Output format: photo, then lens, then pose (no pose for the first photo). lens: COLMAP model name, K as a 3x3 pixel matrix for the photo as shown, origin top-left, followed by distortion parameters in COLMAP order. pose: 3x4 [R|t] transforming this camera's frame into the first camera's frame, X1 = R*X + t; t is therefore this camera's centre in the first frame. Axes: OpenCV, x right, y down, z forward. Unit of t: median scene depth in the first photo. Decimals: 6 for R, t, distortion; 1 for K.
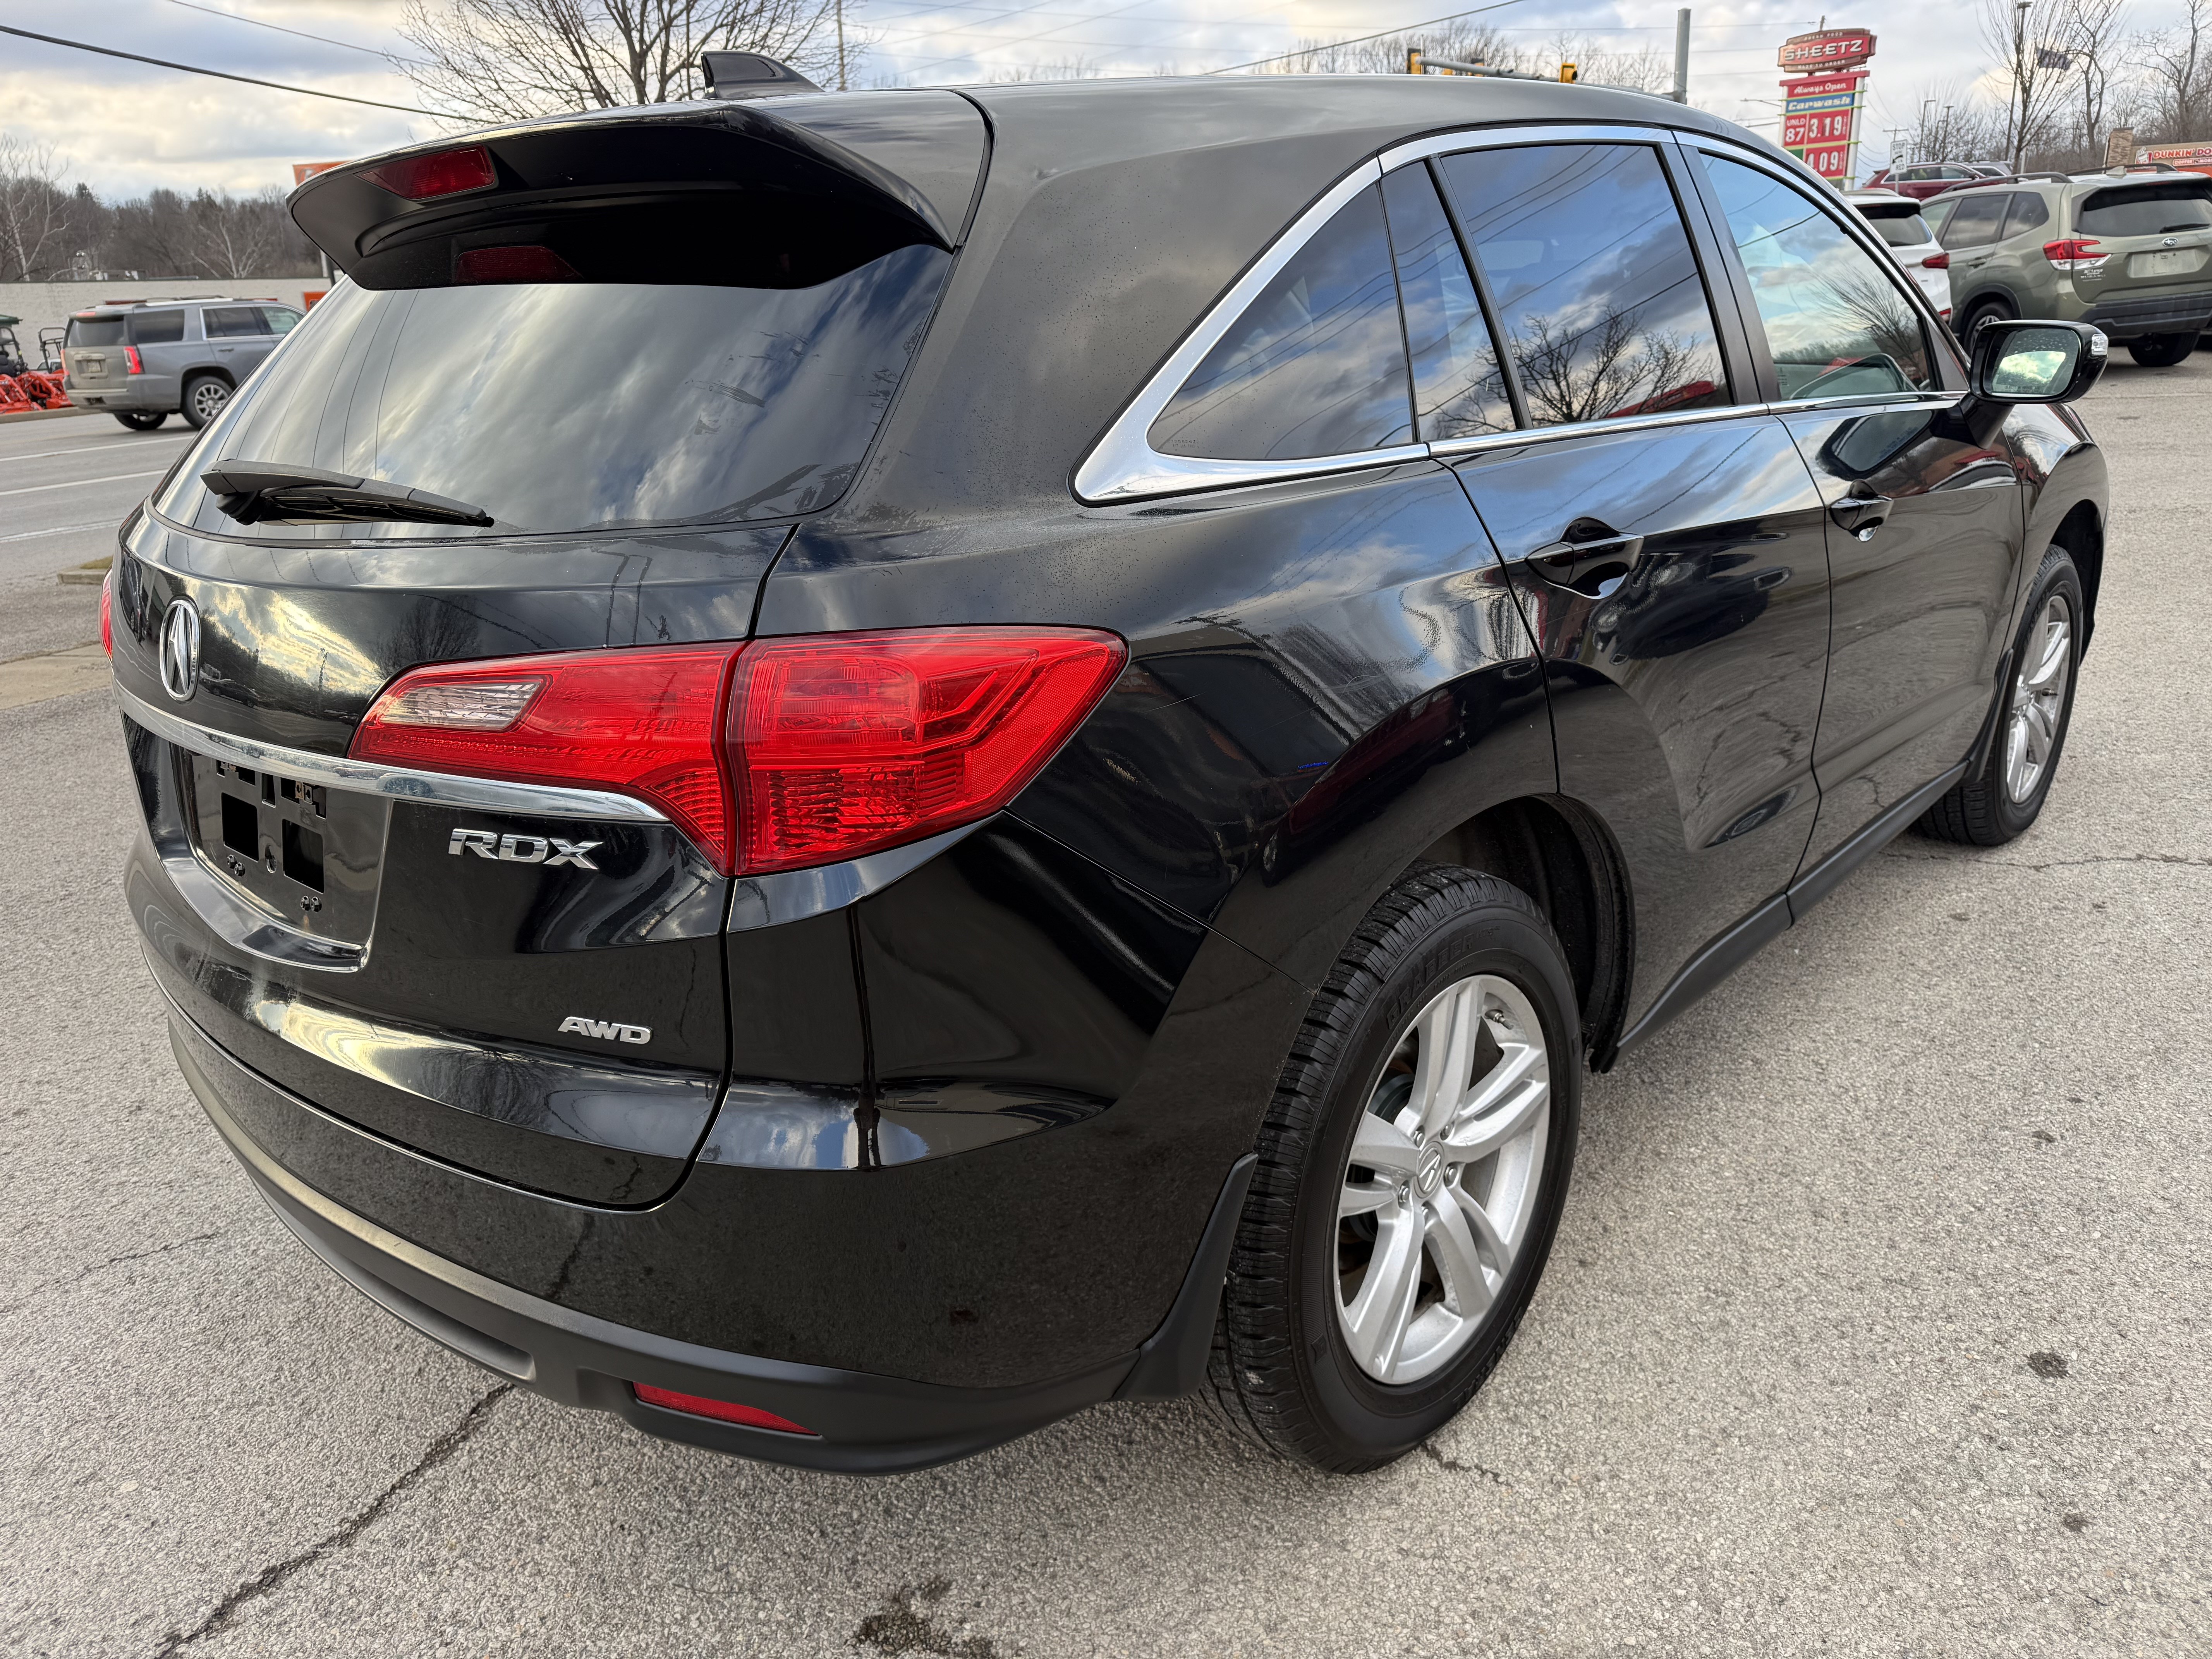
lens RADIAL K [[1560.6, 0, 1121.5], [0, 1560.6, 830.0], [0, 0, 1]] dist [0.021245, -0.028273]
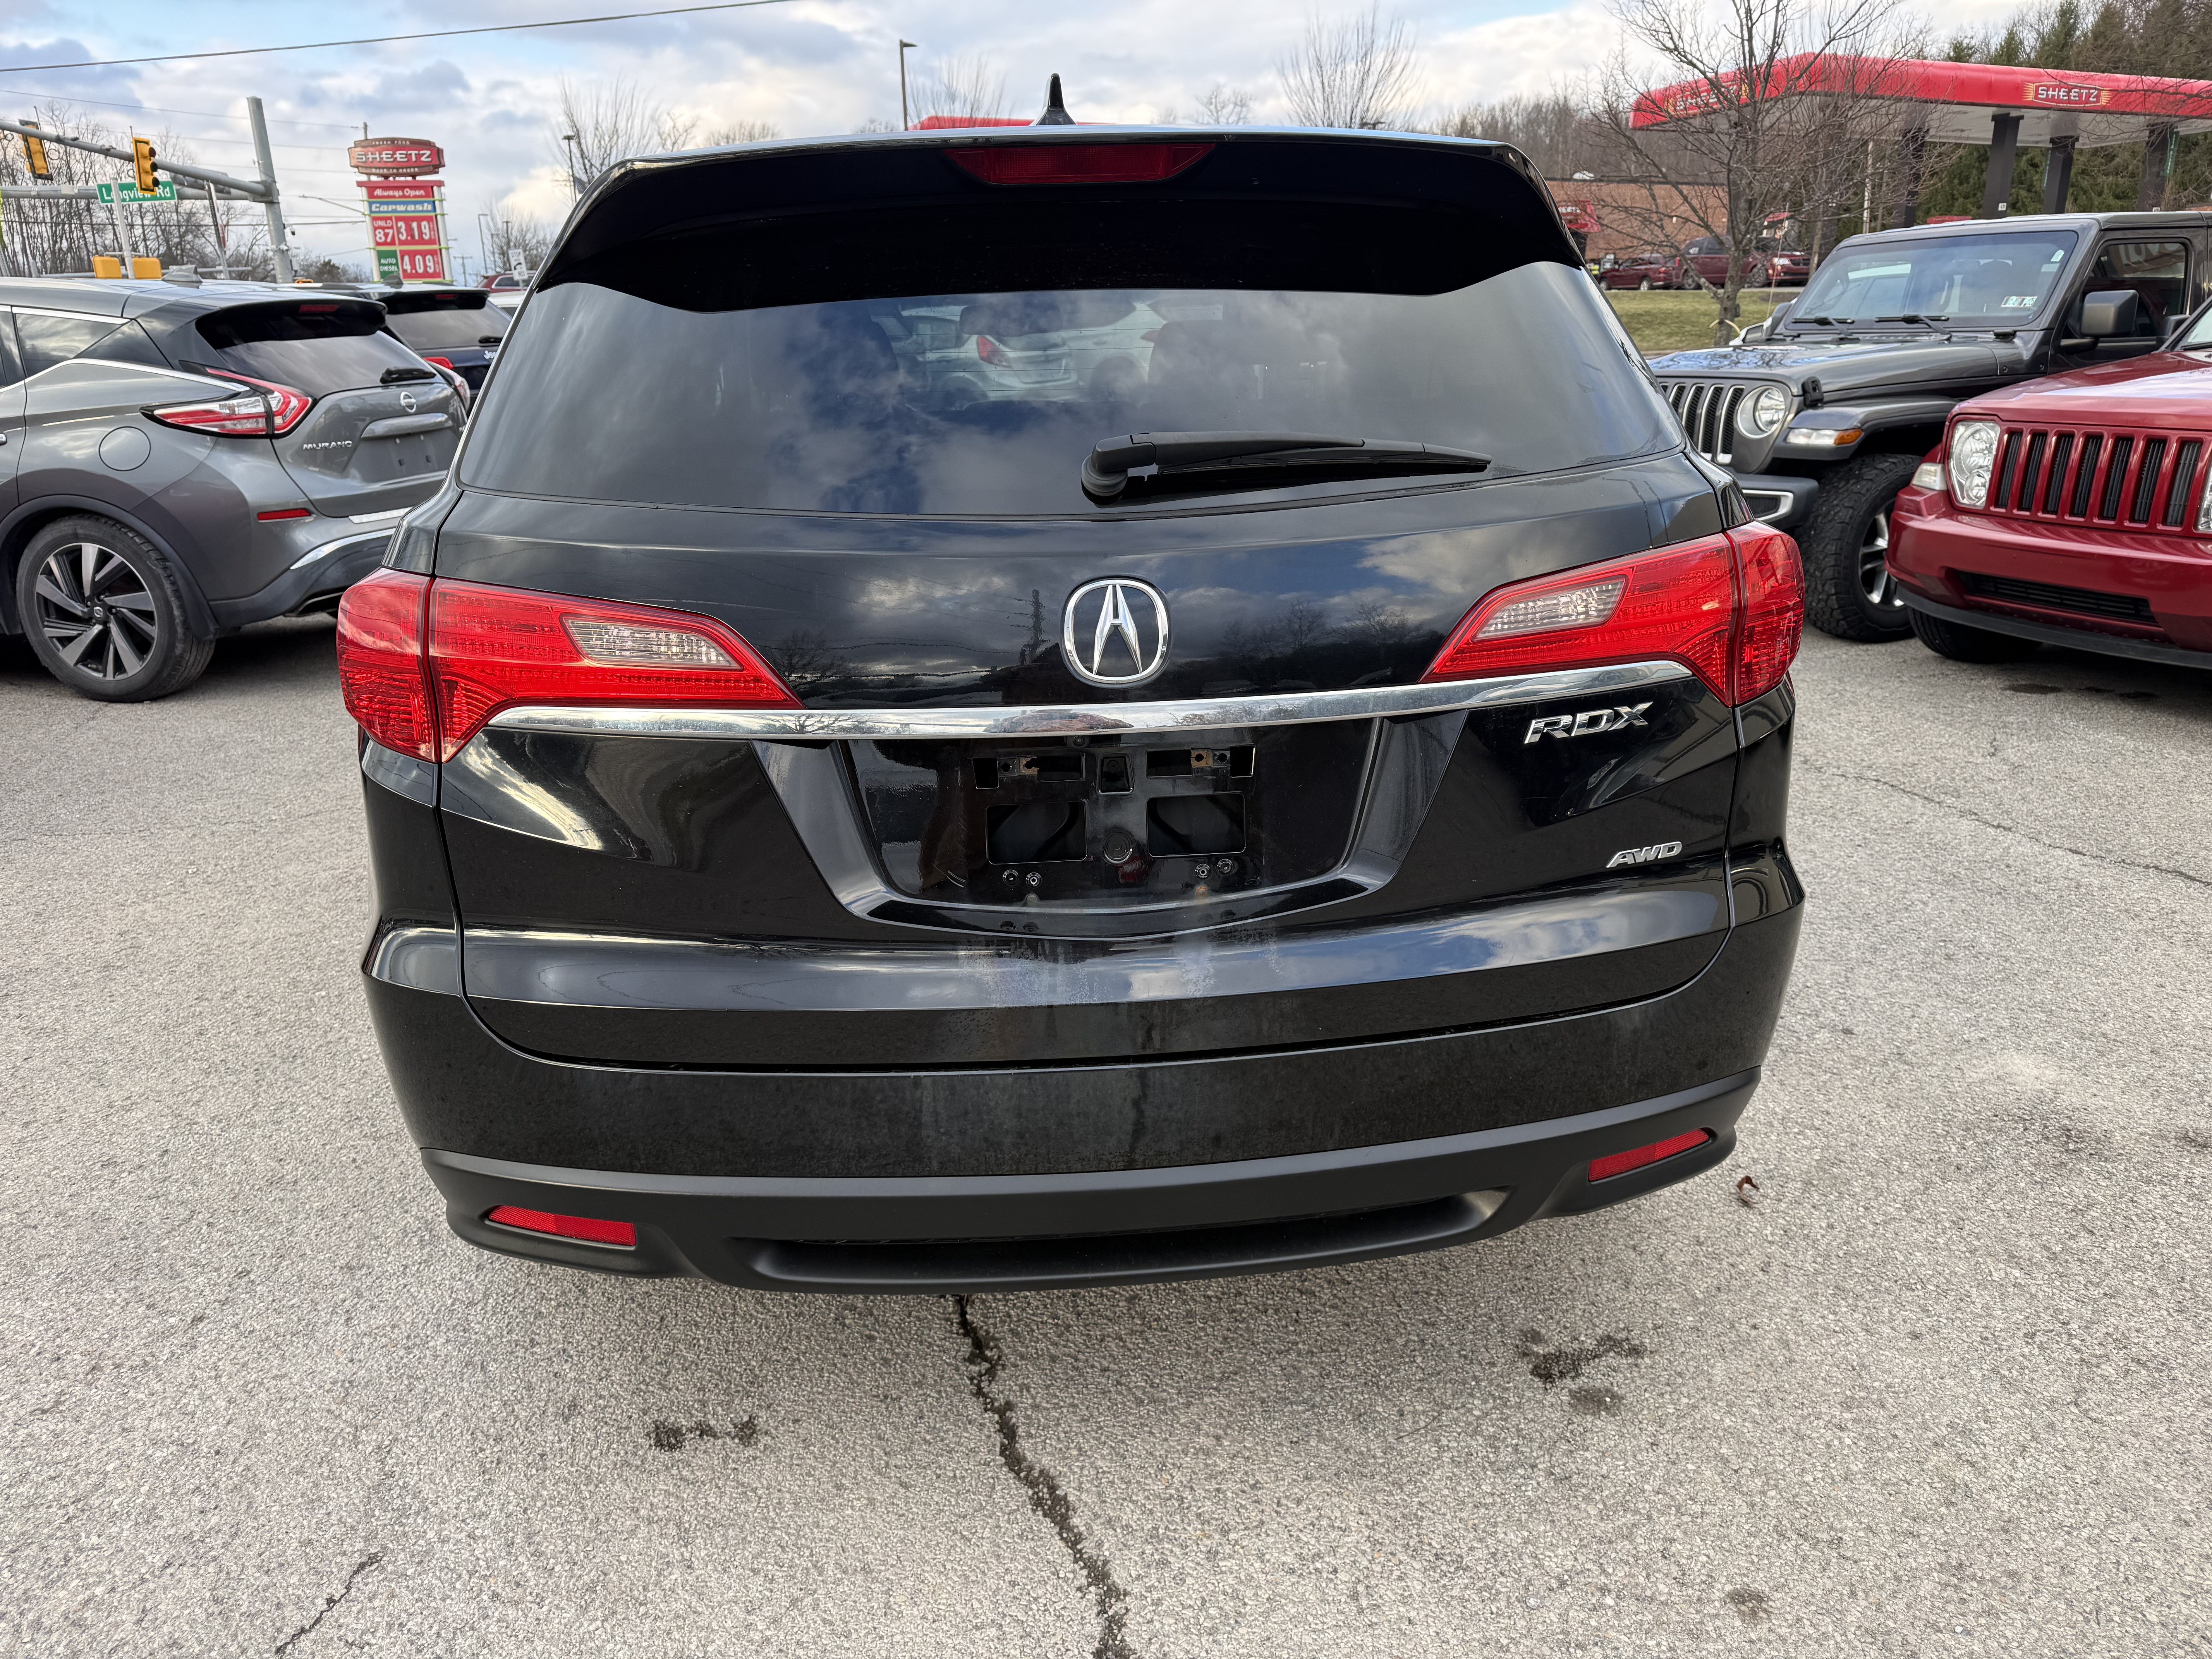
lens RADIAL K [[1560.6, 0, 1104.0], [0, 1560.6, 830.6], [0, 0, 1]] dist [0.021245, -0.028273]
pose [[0.684440, -0.184847, 0.705247, -1.020037], [0.225078, 0.973647, 0.036758, -0.024557], [-0.693457, 0.133577, 0.708008, 0.268502]]
